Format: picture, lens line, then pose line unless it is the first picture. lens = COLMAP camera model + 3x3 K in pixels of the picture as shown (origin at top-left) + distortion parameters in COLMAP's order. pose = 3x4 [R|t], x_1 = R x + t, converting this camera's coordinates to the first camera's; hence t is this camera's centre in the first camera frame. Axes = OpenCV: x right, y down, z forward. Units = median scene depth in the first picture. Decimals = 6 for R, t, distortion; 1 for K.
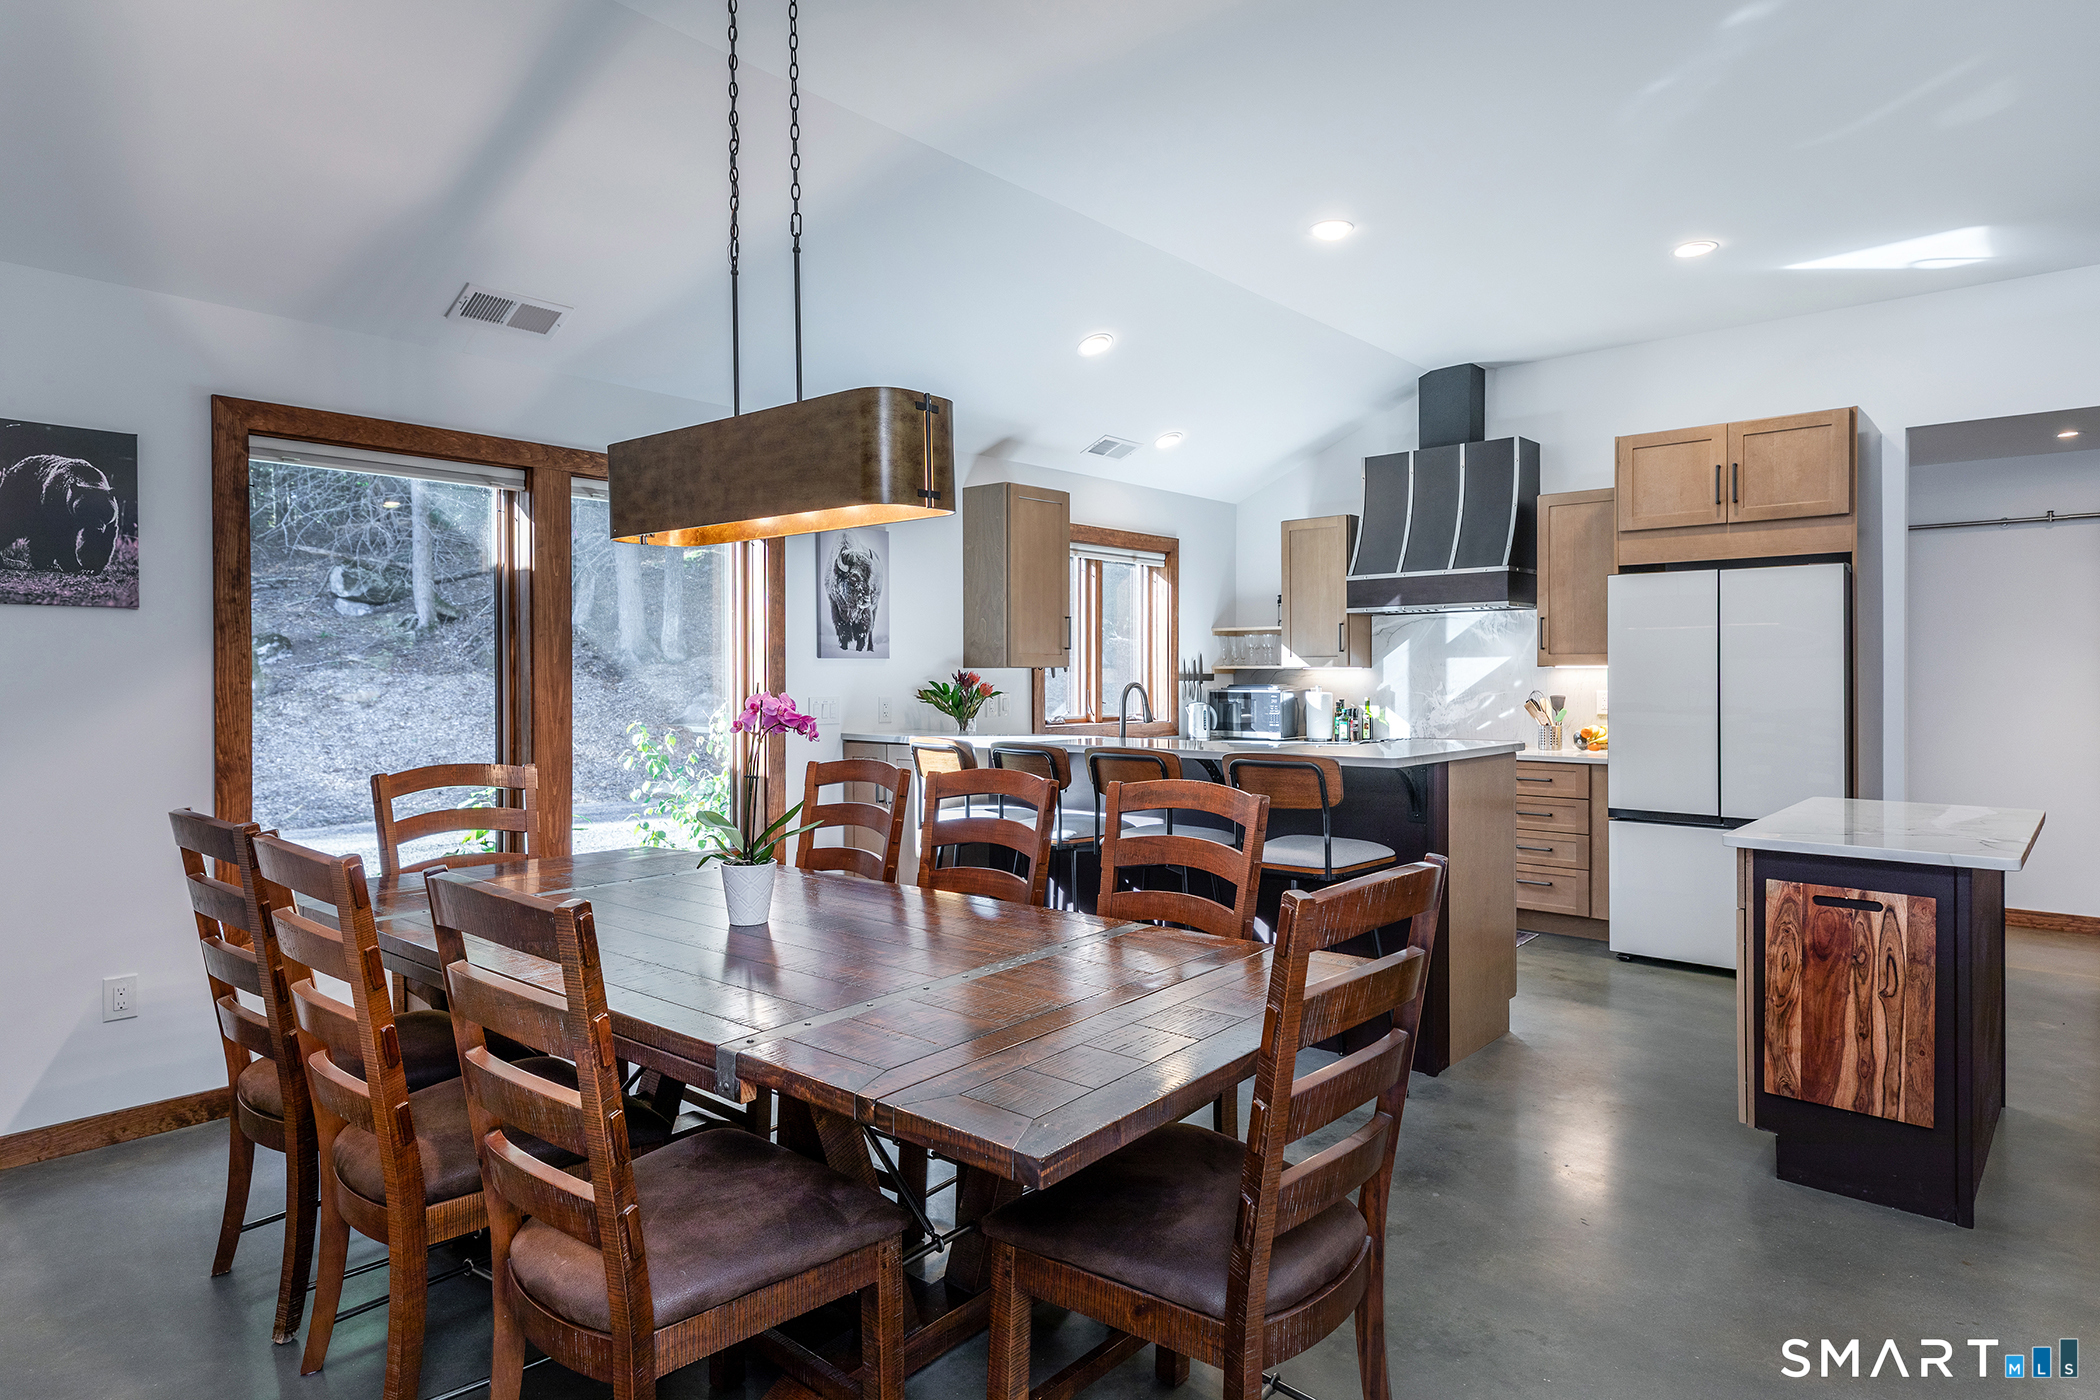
lens RADIAL K [[1214.6, 0, 1057.0], [0, 1214.6, 689.6], [0, 0, 1]] dist [0.023645, 0.000453]
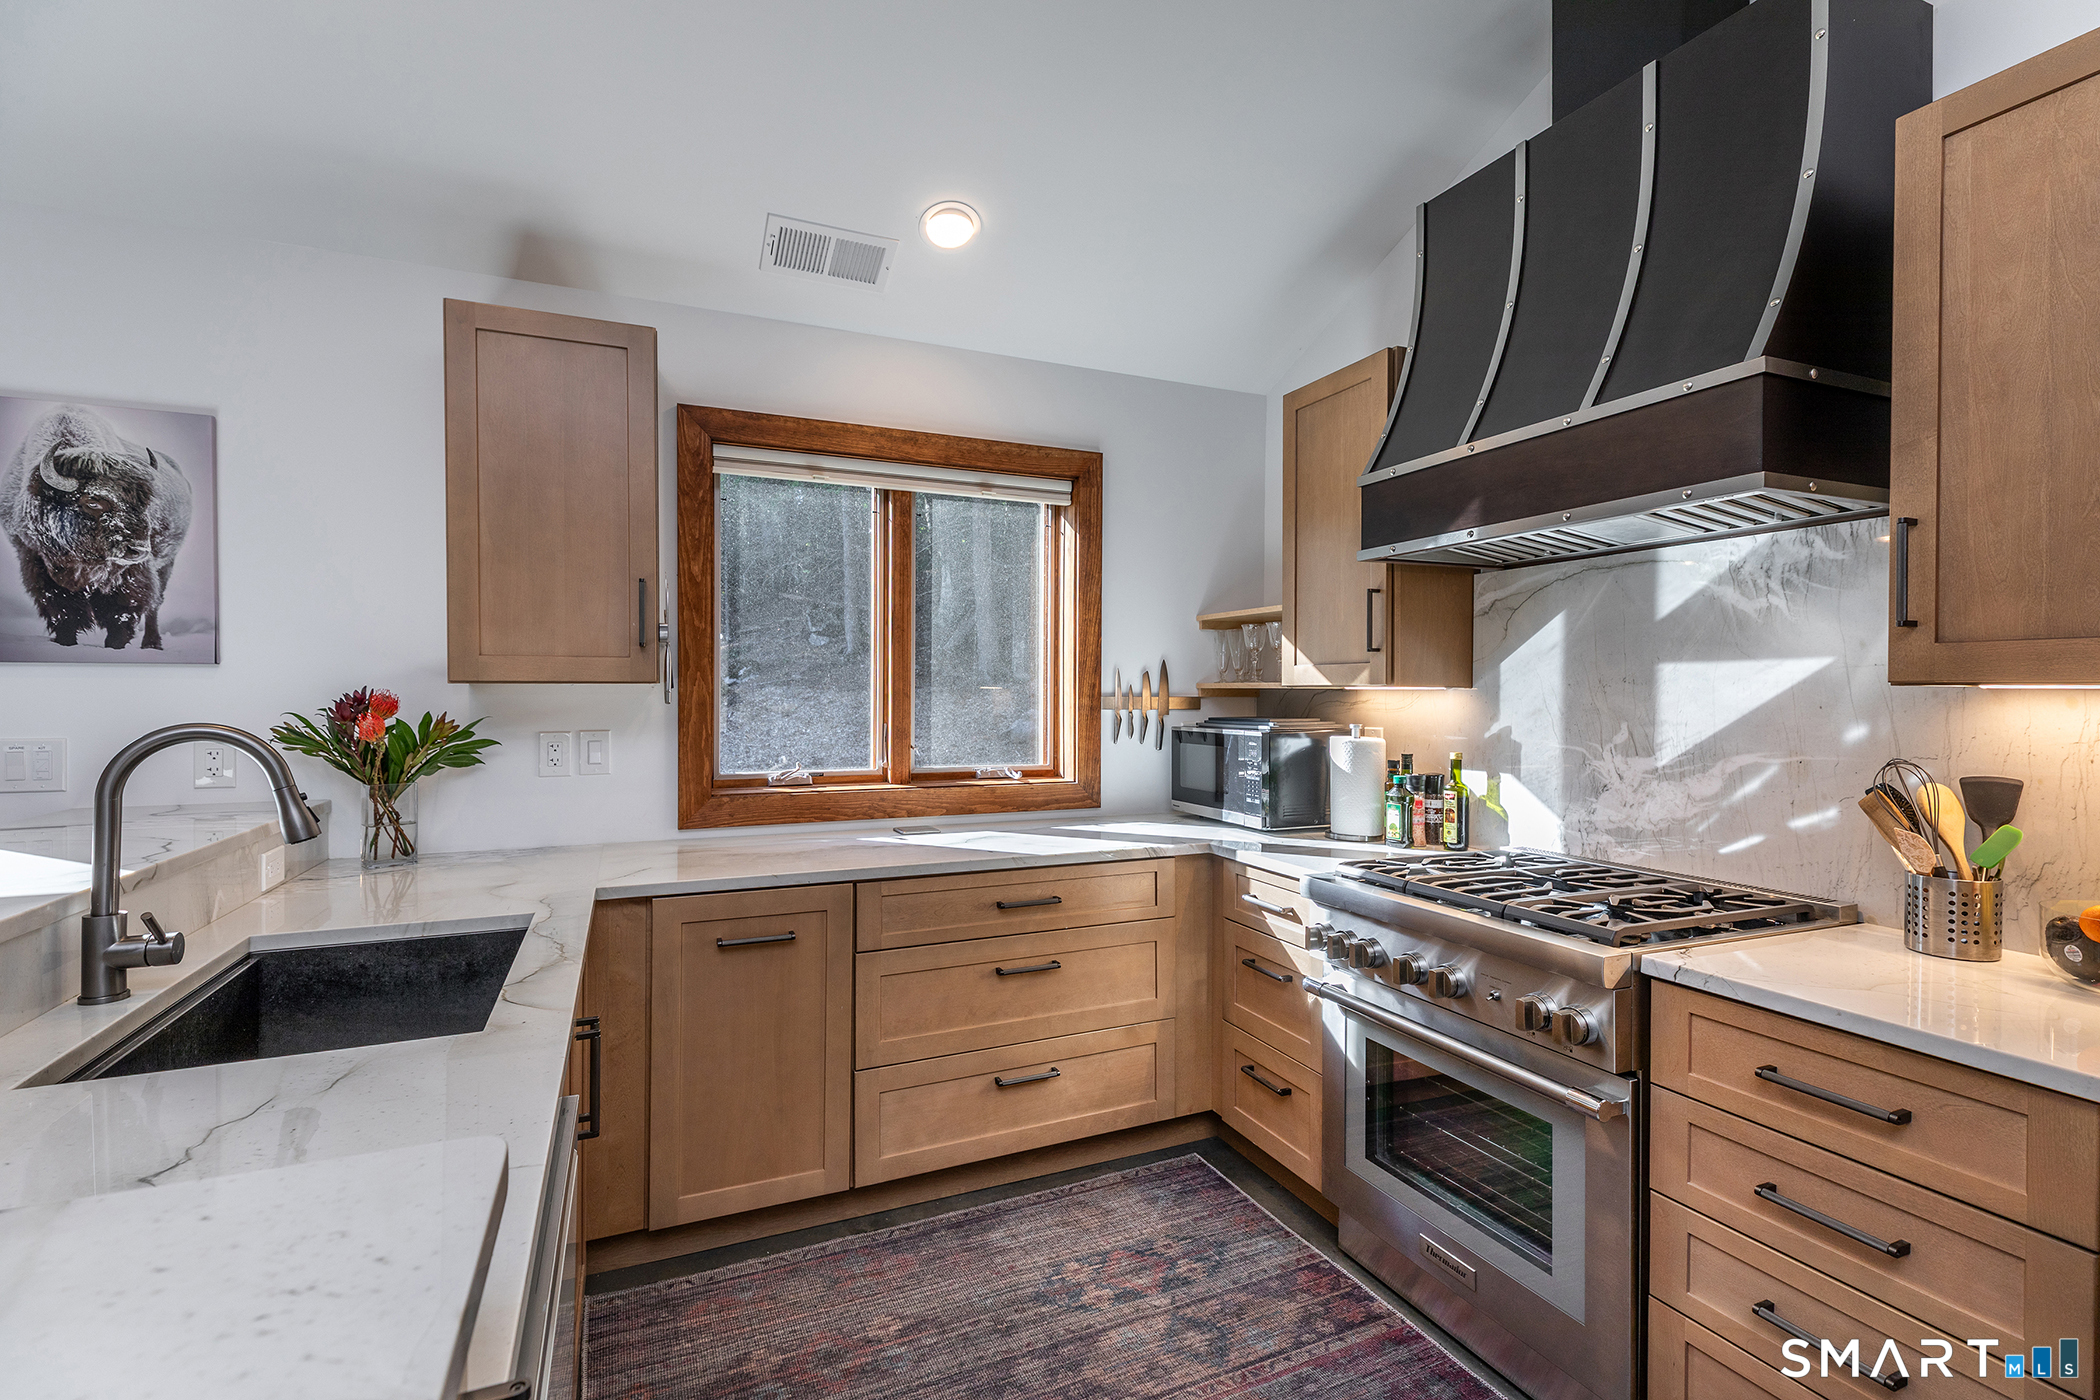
lens RADIAL K [[955.9, 0, 1040.5], [0, 955.9, 697.2], [0, 0, 1]] dist [0.019253, -0.005163]
pose [[0.896879, 0.008409, -0.442197, 0.302159], [-0.011657, 0.999921, -0.004629, -0.011639], [0.442123, 0.009306, 0.896906, 0.671986]]
